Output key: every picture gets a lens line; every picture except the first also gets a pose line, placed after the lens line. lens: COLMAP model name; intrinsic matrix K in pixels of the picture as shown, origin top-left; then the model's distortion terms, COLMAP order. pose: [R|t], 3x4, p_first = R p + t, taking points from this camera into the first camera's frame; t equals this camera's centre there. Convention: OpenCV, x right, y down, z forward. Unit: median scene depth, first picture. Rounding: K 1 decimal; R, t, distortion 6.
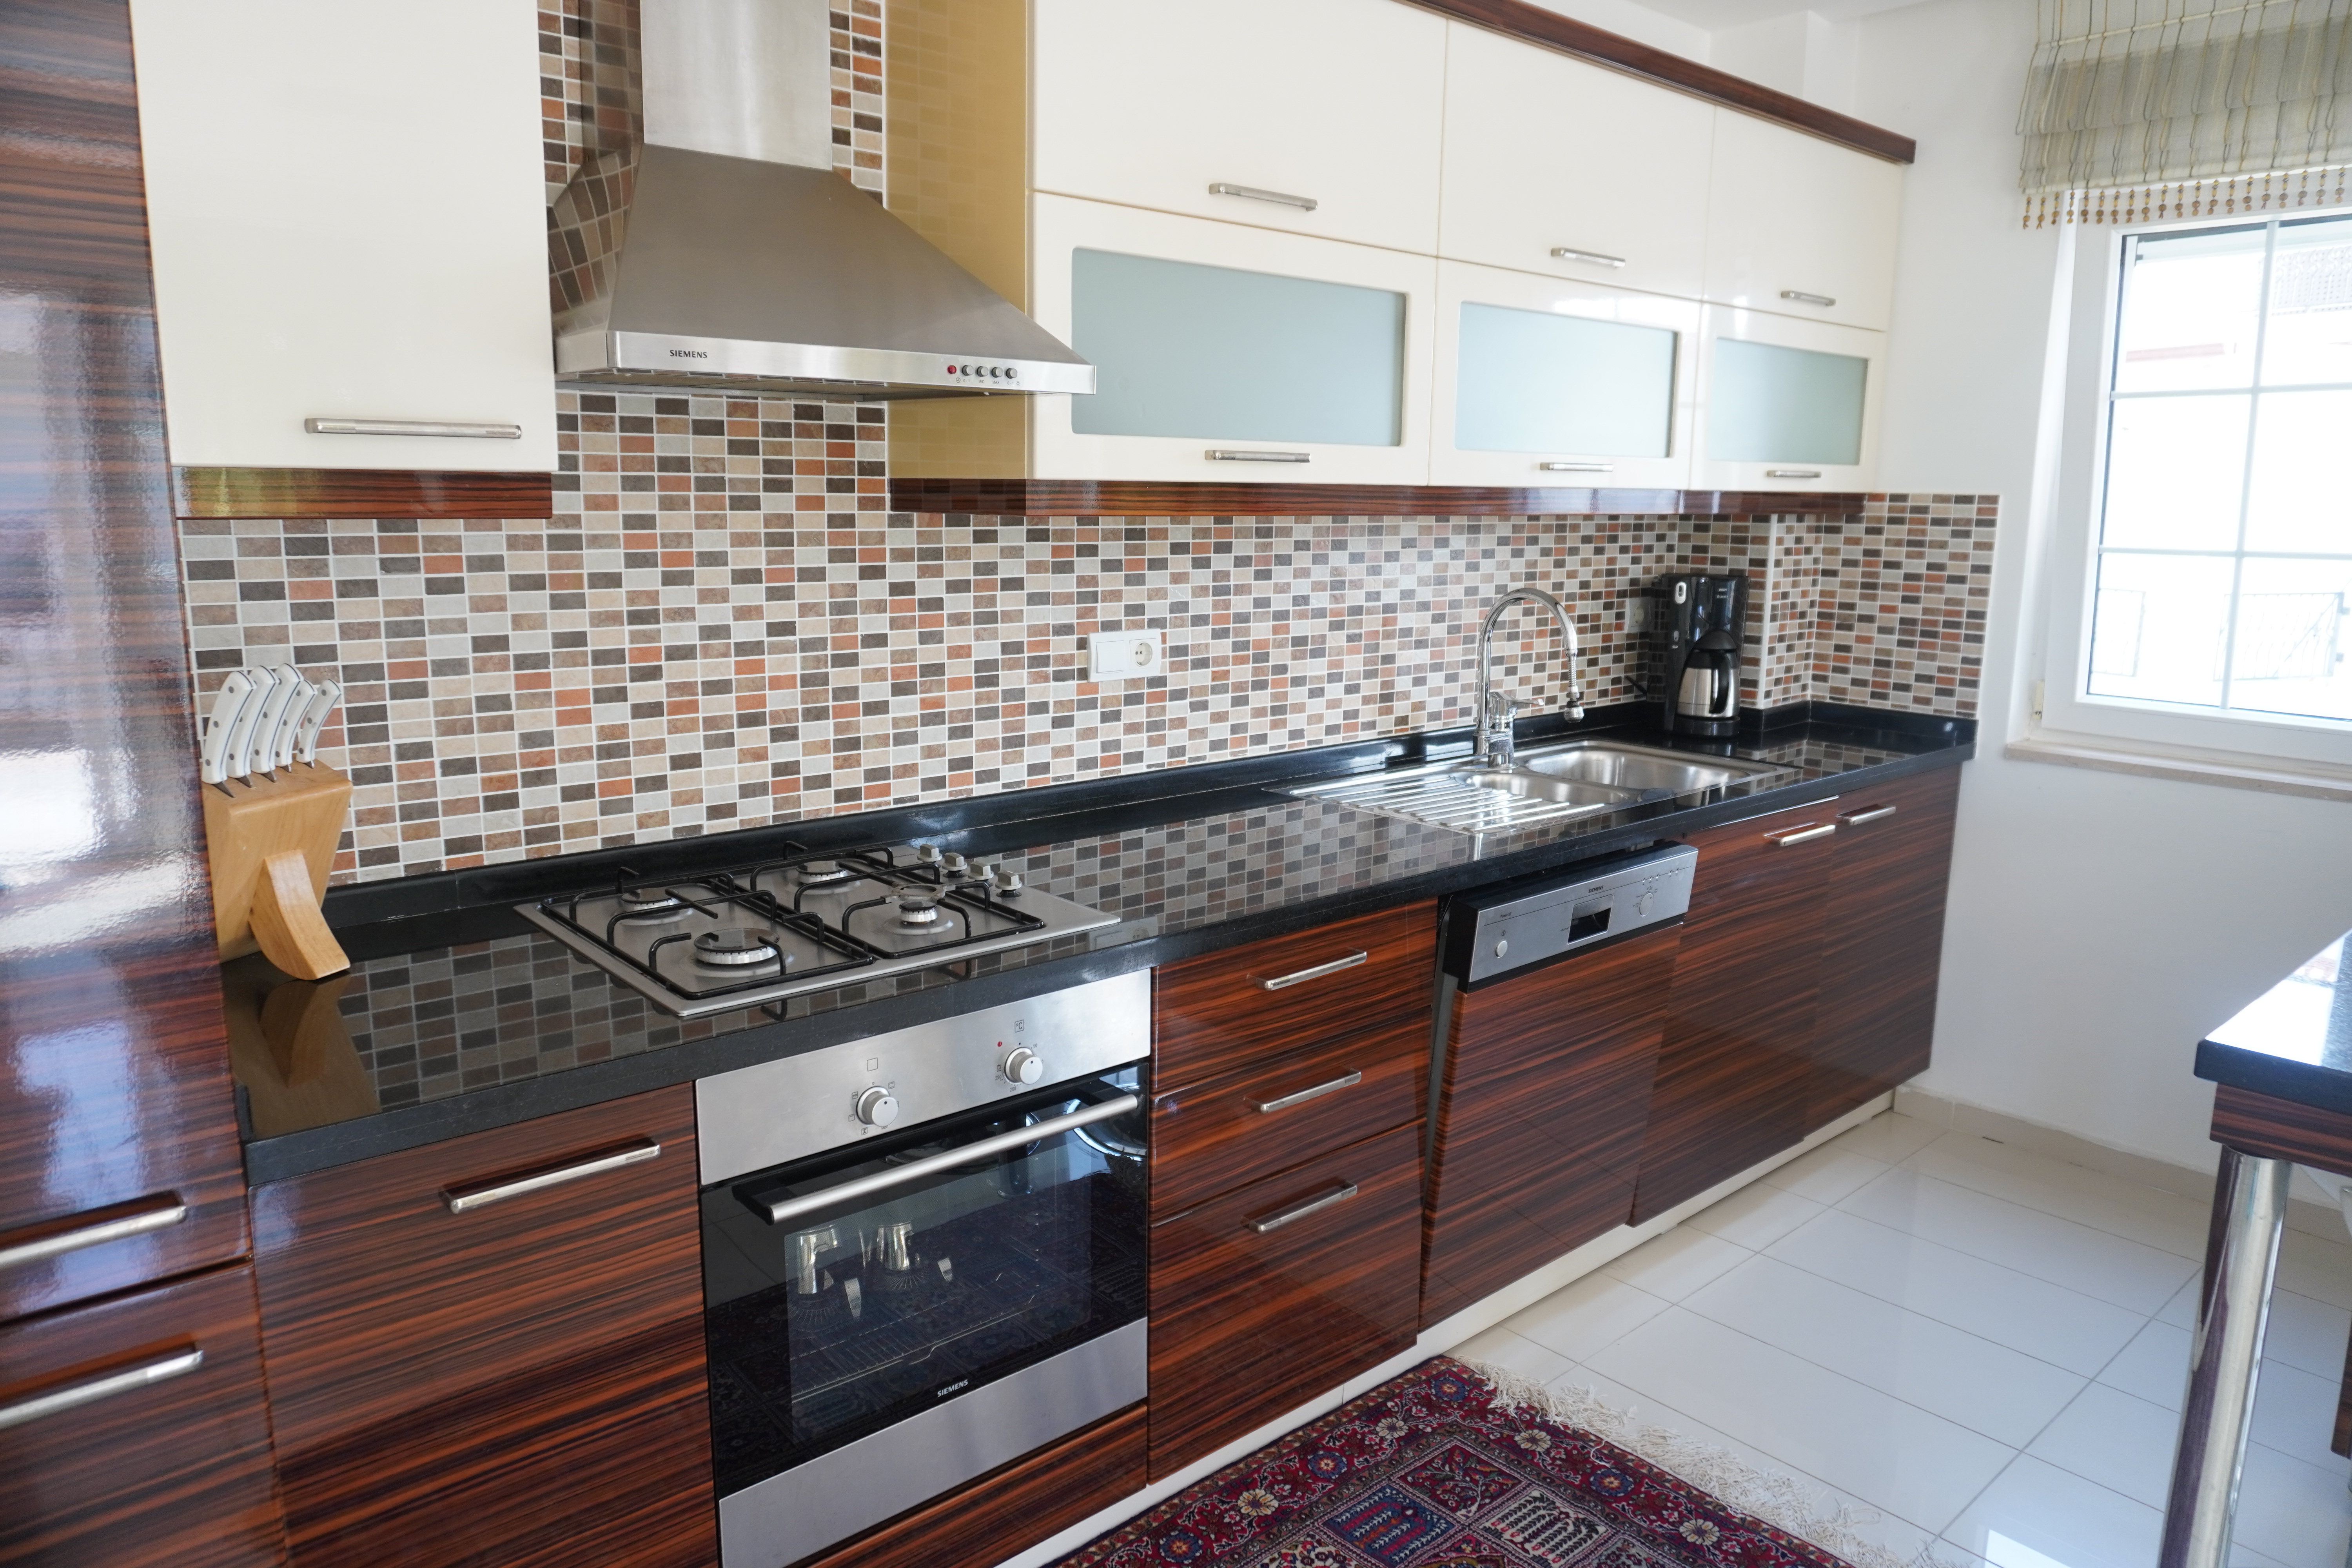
lens RADIAL K [[1565.5, 0, 1175.8], [0, 1565.5, 778.8], [0, 0, 1]] dist [-0.054367, 0.033456]
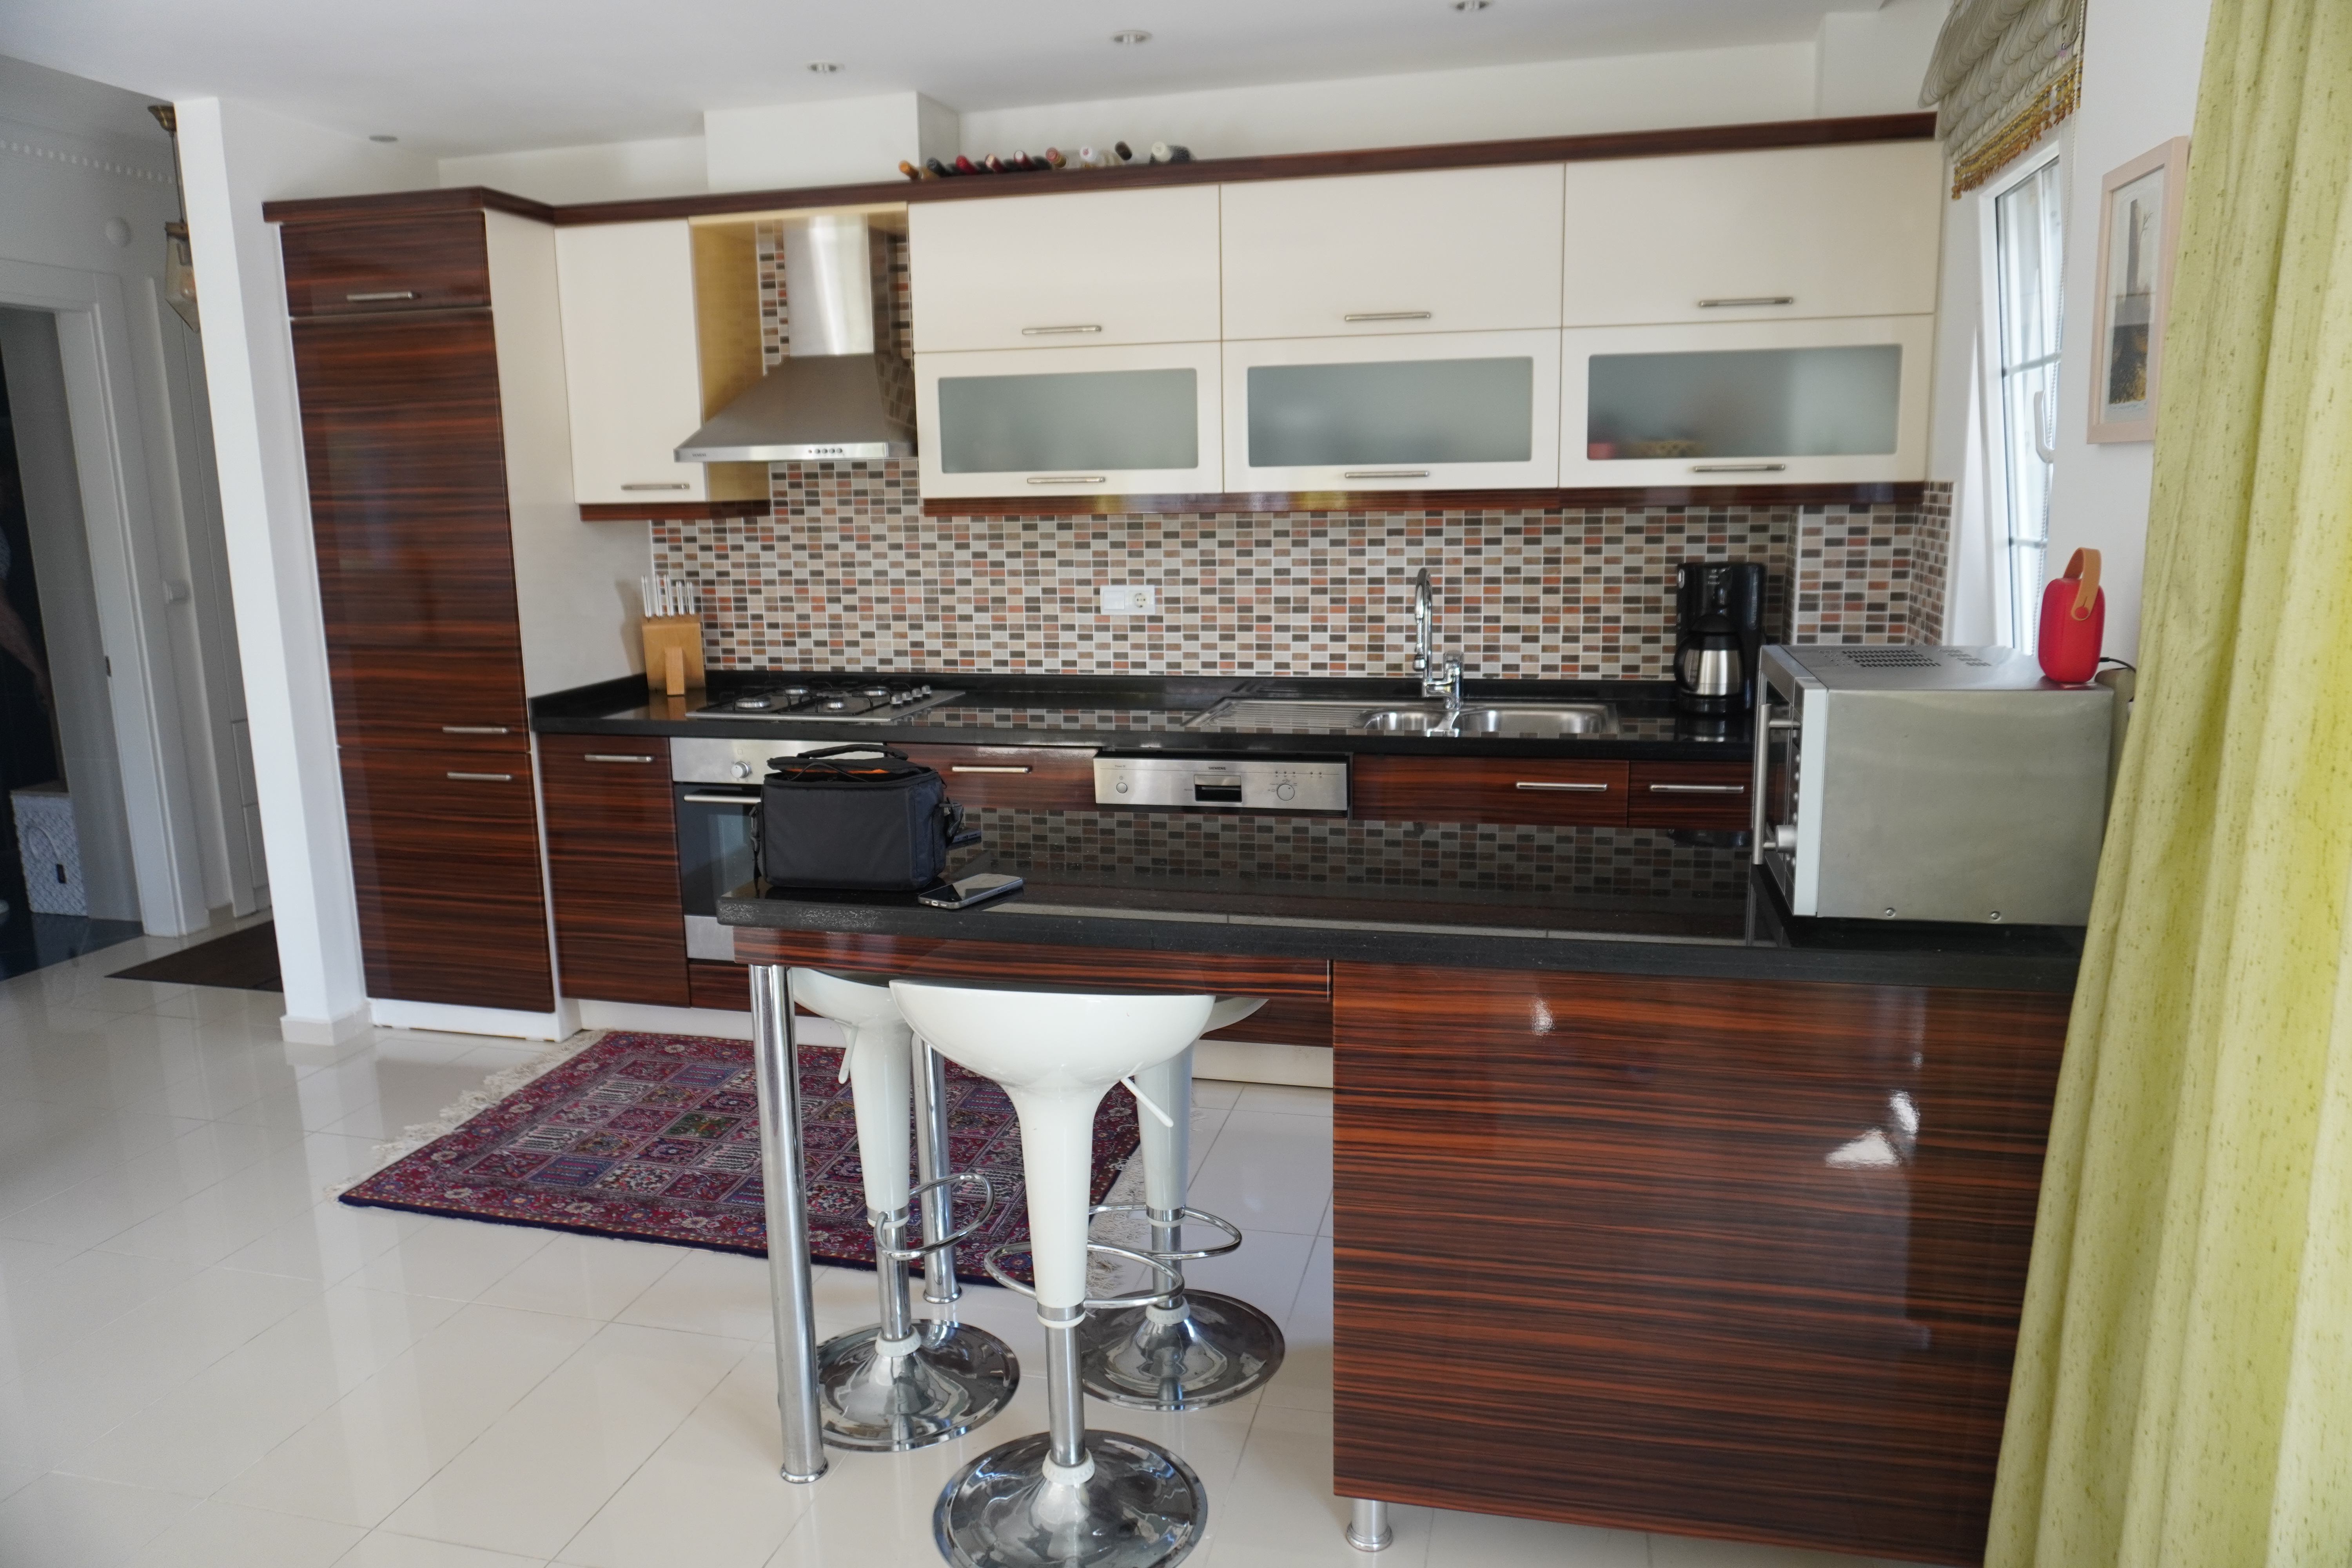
lens RADIAL K [[1565.5, 0, 1178.9], [0, 1565.5, 778.0], [0, 0, 1]] dist [-0.054367, 0.033456]
pose [[0.567591, 0.135258, -0.812124, 1.536971], [-0.124692, 0.989157, 0.077595, -0.033421], [0.813813, 0.057223, 0.578302, 0.132036]]
